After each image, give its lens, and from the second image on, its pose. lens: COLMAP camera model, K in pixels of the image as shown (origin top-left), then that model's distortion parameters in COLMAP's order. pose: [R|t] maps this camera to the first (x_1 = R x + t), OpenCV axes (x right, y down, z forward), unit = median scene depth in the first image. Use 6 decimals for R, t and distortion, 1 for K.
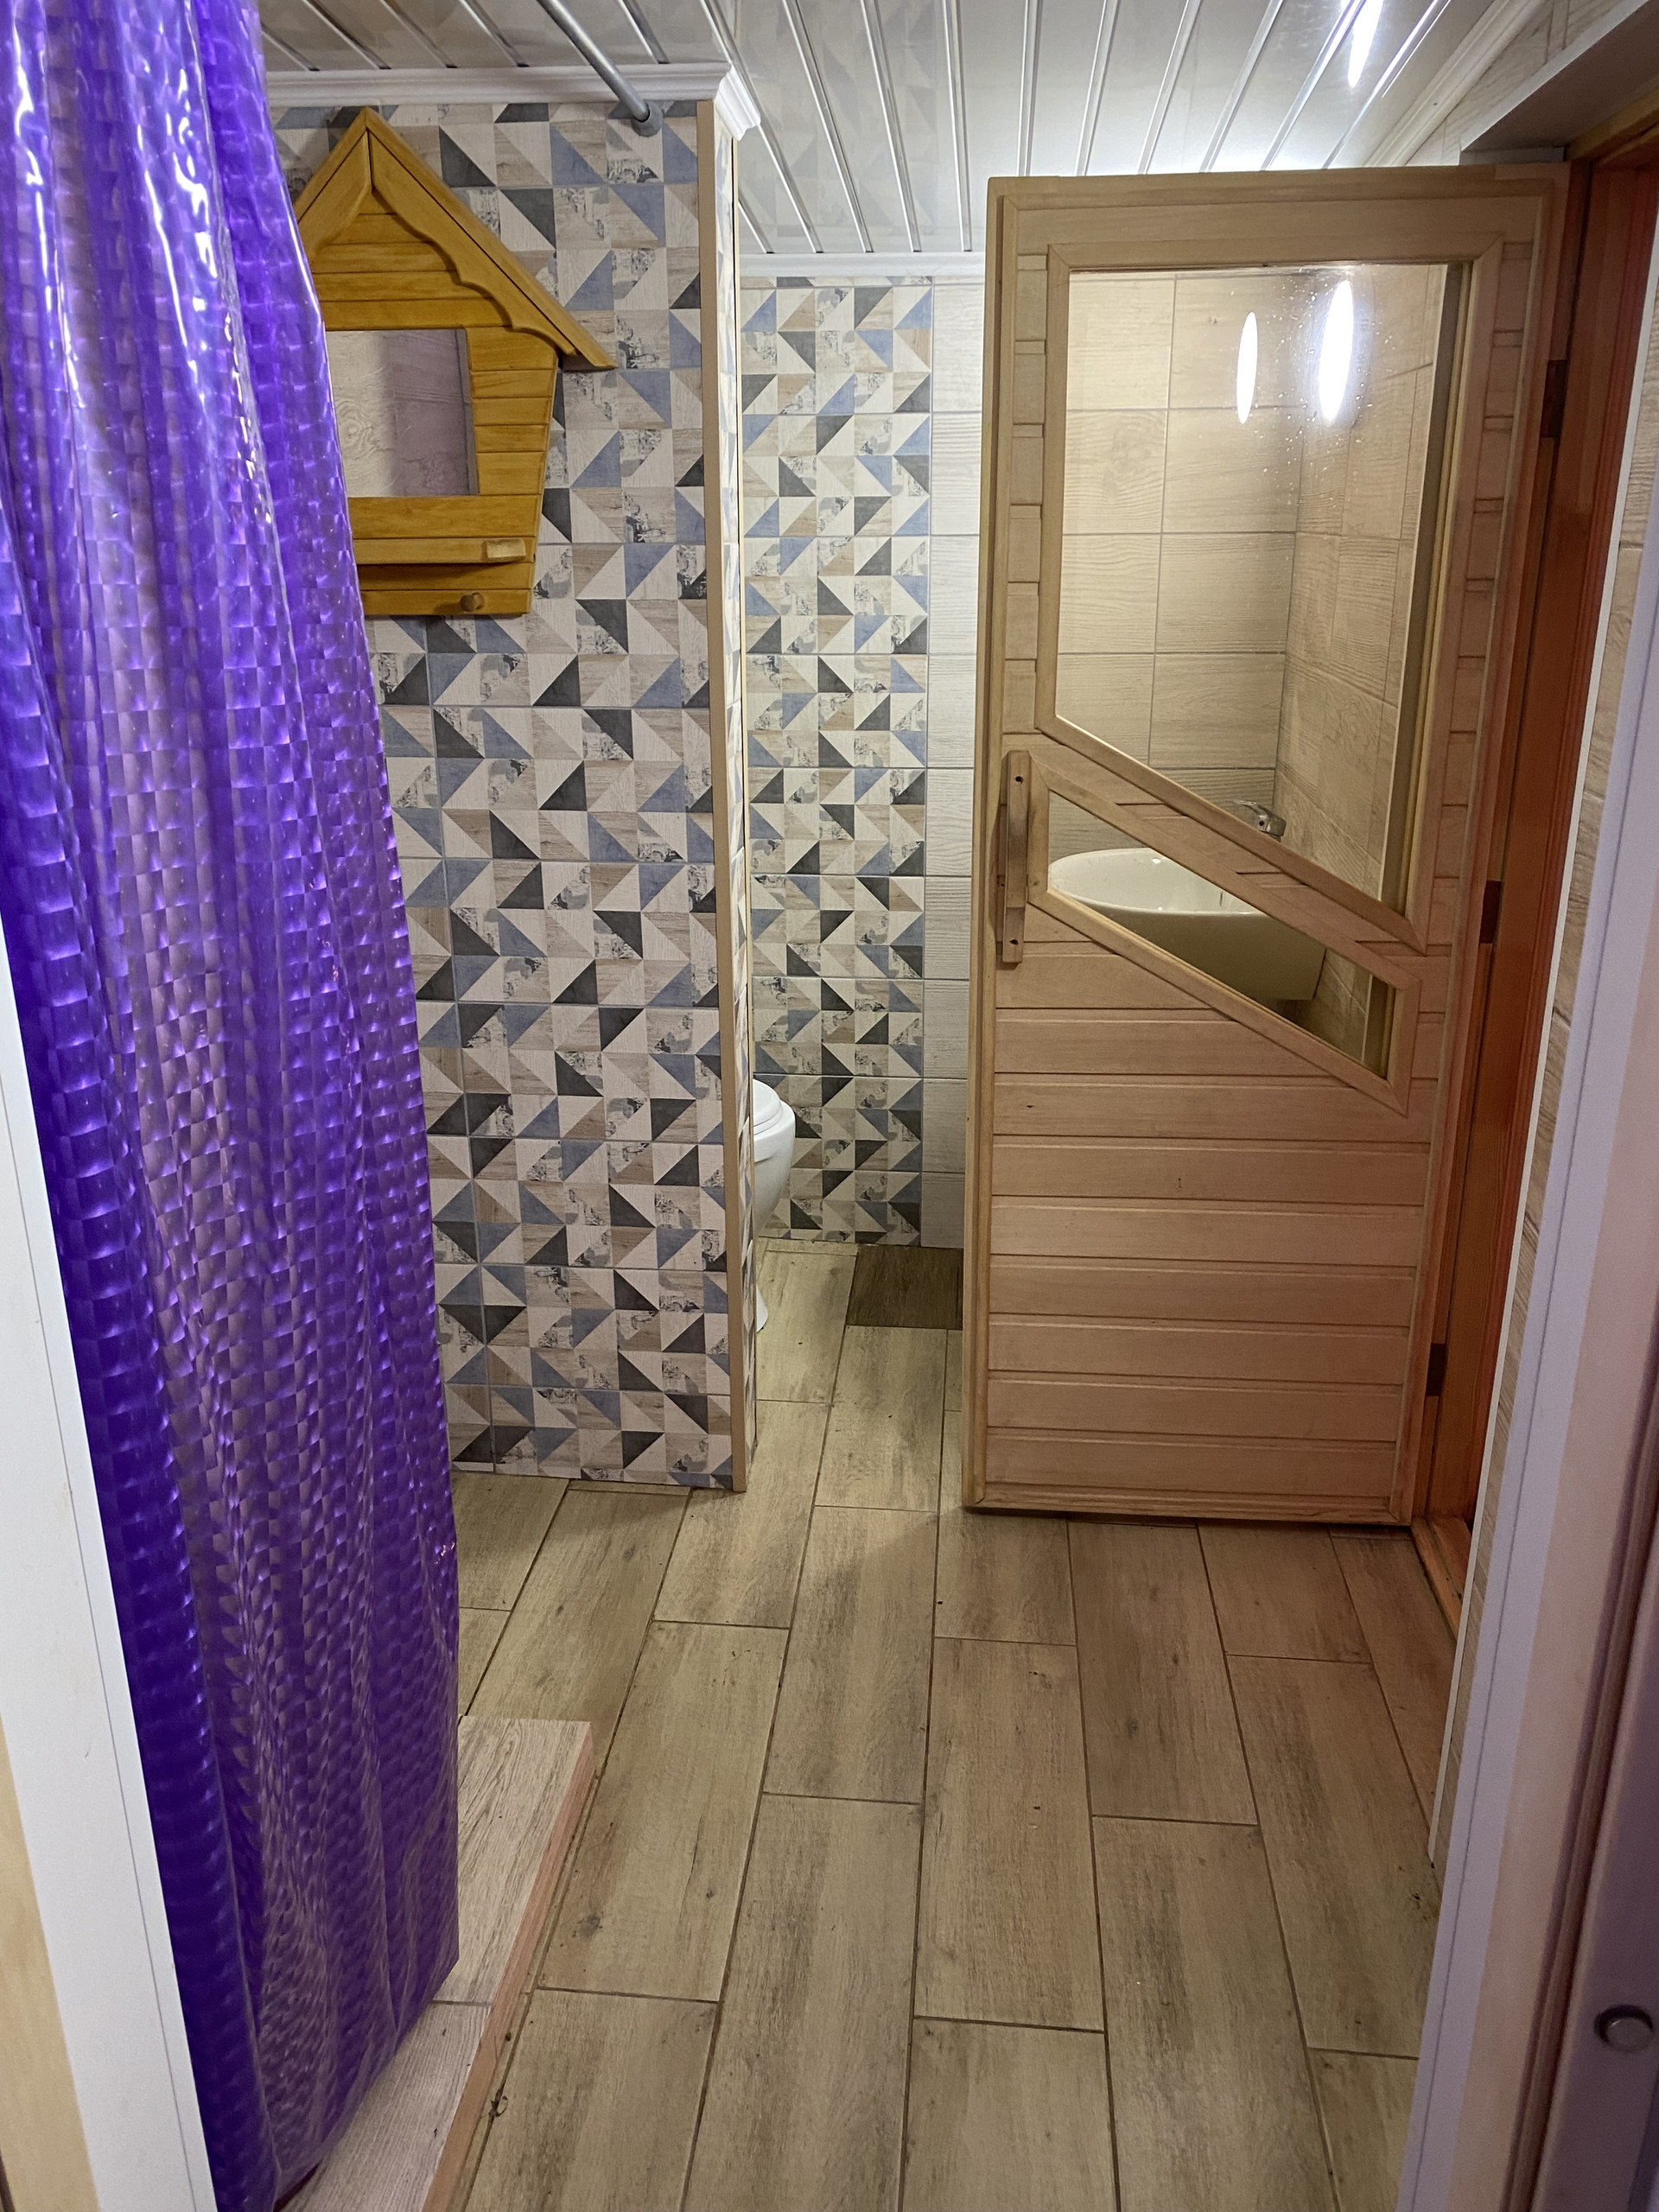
lens RADIAL K [[1688.8, 0, 809.9], [0, 1688.8, 1116.9], [0, 0, 1]] dist [0.046733, -0.054257]
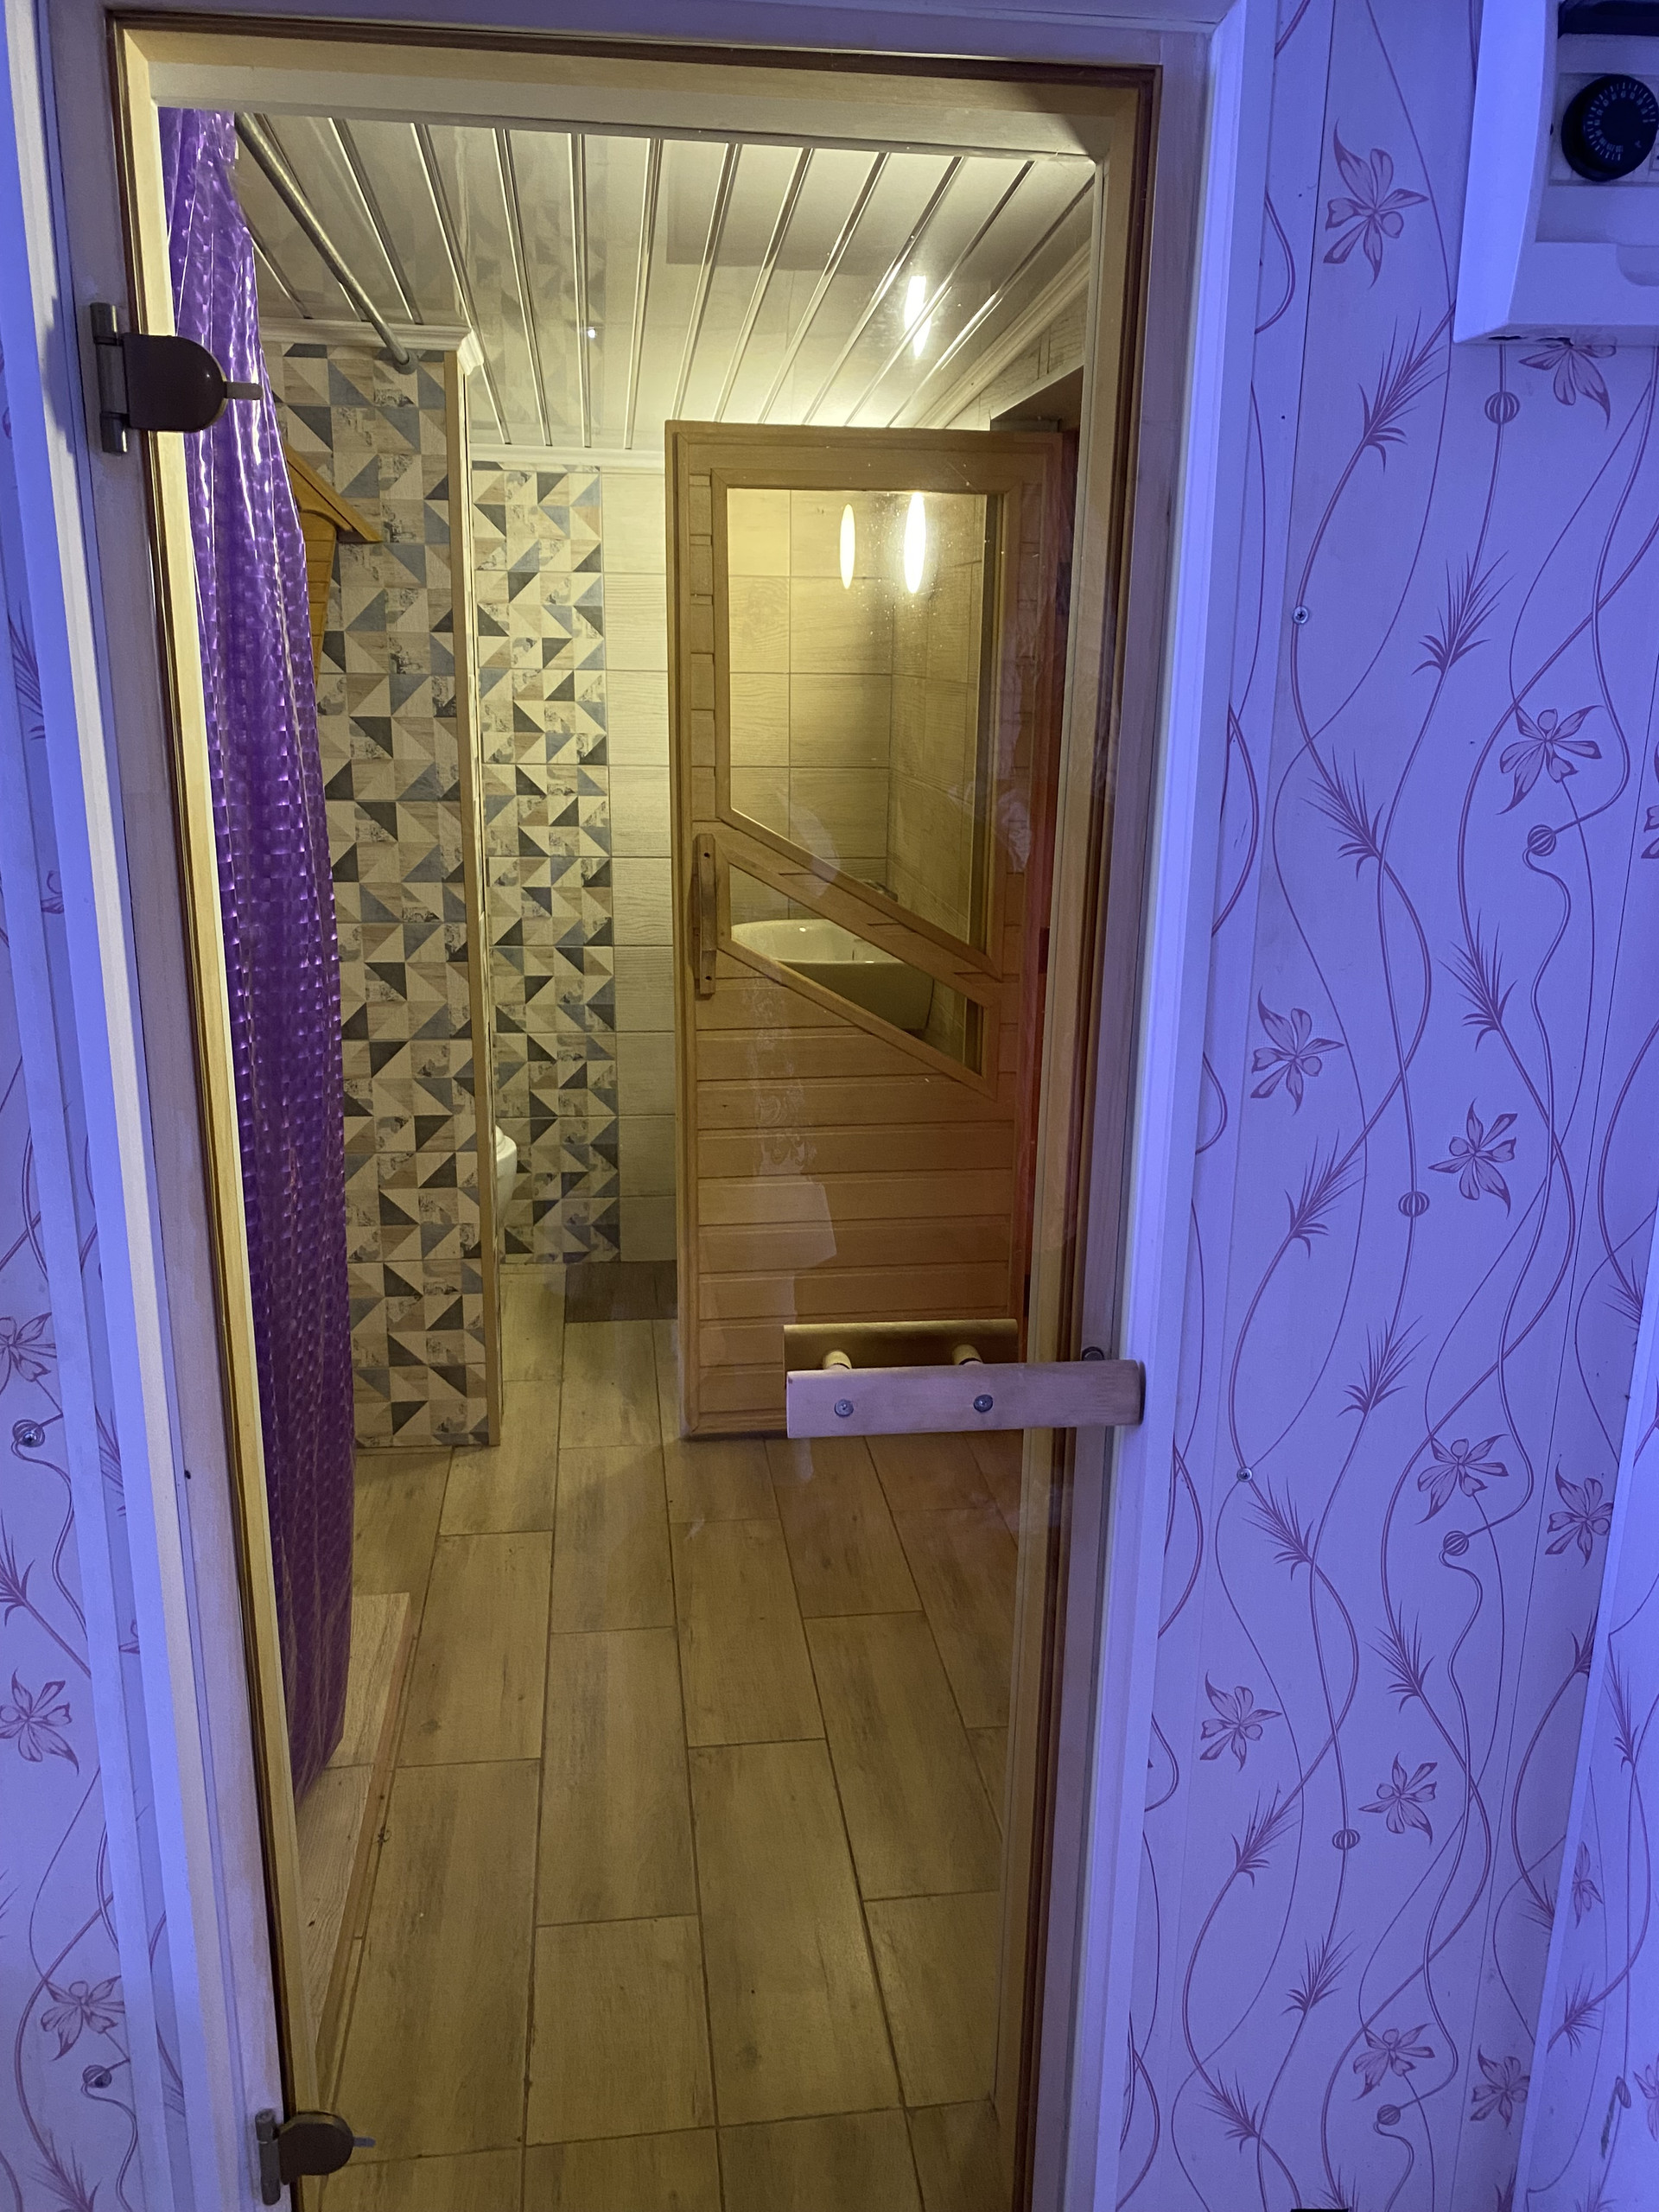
lens RADIAL K [[1688.8, 0, 839.0], [0, 1688.8, 1111.6], [0, 0, 1]] dist [0.046733, -0.054257]
pose [[0.971384, -0.038829, 0.234320, -0.089207], [0.055216, 0.996435, -0.063782, 0.087274], [-0.231009, 0.074895, 0.970065, -0.281851]]
